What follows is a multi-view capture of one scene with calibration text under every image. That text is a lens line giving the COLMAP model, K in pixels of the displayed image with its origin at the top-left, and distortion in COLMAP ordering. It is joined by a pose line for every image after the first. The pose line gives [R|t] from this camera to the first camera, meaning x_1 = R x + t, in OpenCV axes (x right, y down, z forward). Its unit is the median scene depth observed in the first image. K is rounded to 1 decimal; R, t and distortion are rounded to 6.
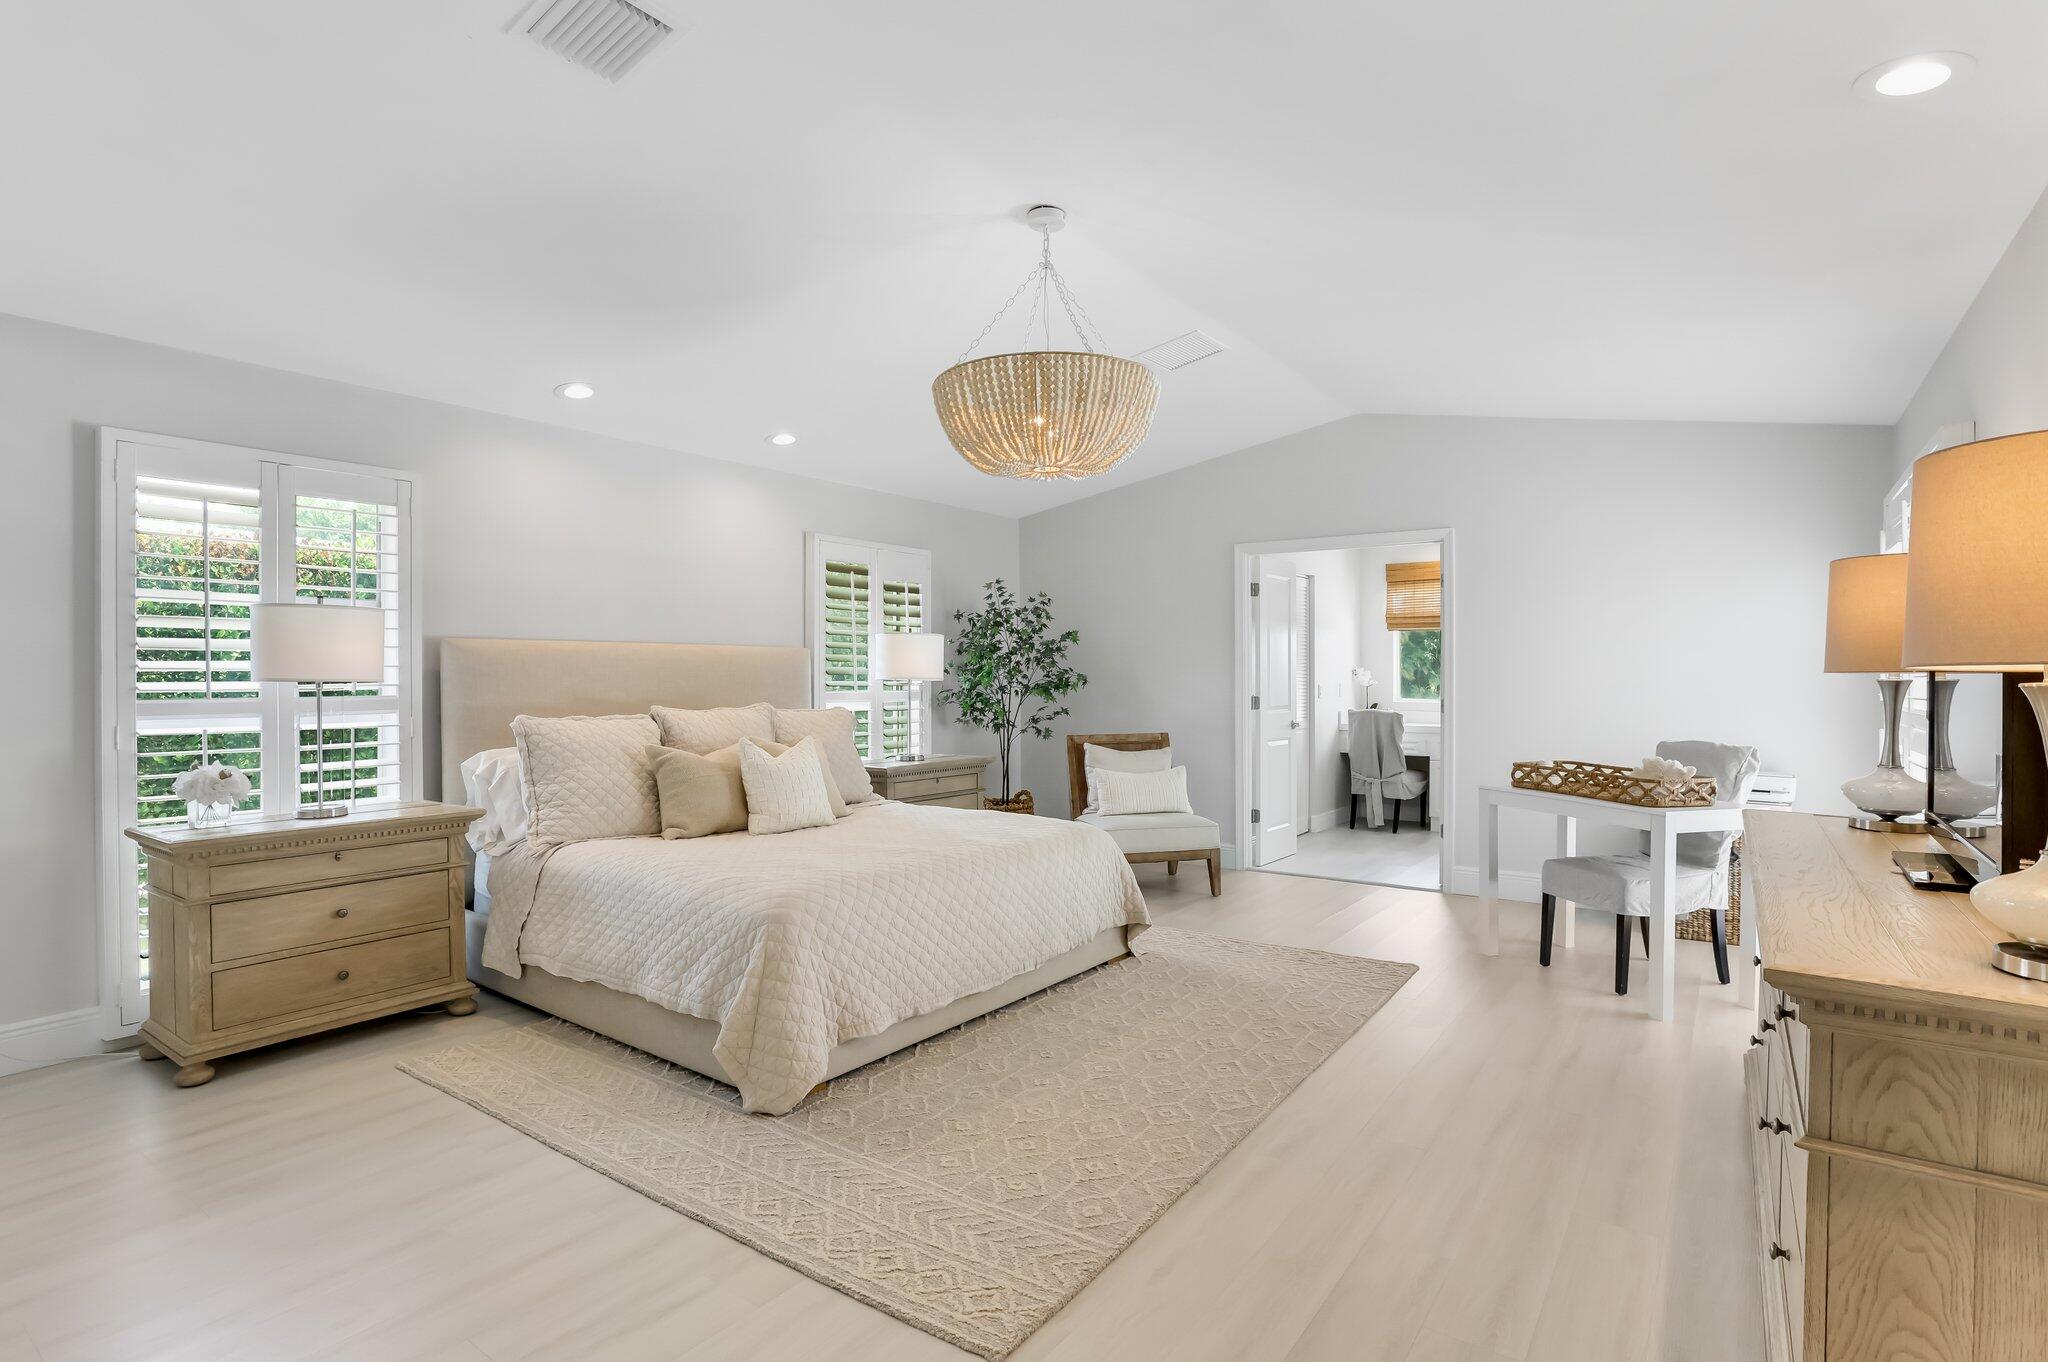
lens RADIAL K [[1036.7, 0, 1024.0], [0, 1036.7, 681.0], [0, 0, 1]] dist [-0.071085, 0.065483]
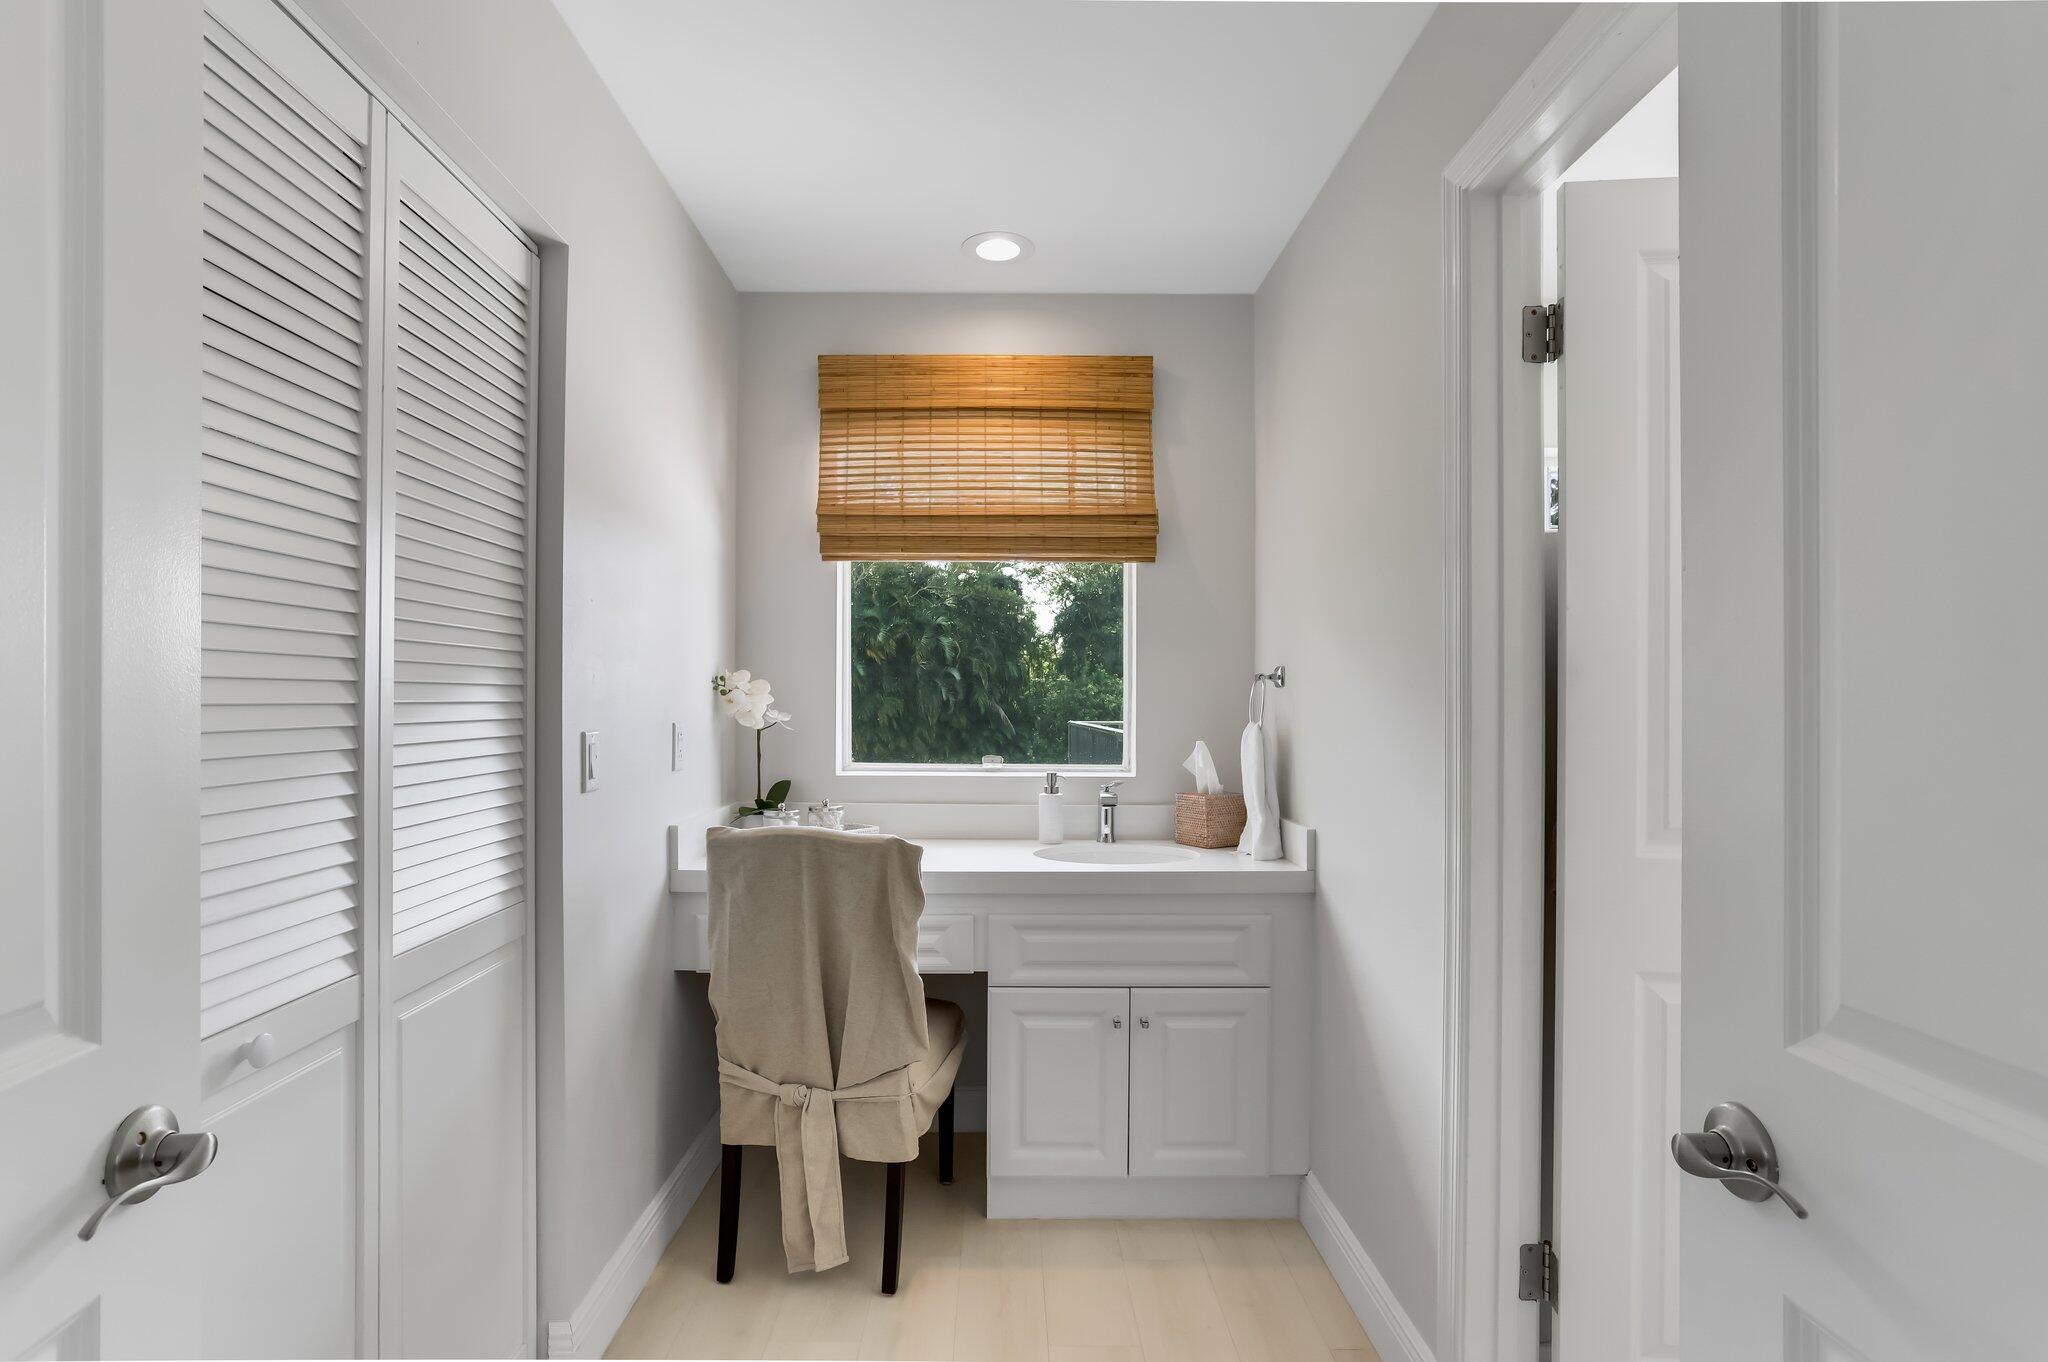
lens RADIAL K [[1036.7, 0, 1024.0], [0, 1036.7, 681.0], [0, 0, 1]] dist [-0.071085, 0.065483]
pose [[0.805594, 0.009015, 0.592400, 0.224952], [0.000257, 0.999879, -0.015565, -0.005219], [-0.592468, 0.012691, 0.805494, 0.743195]]
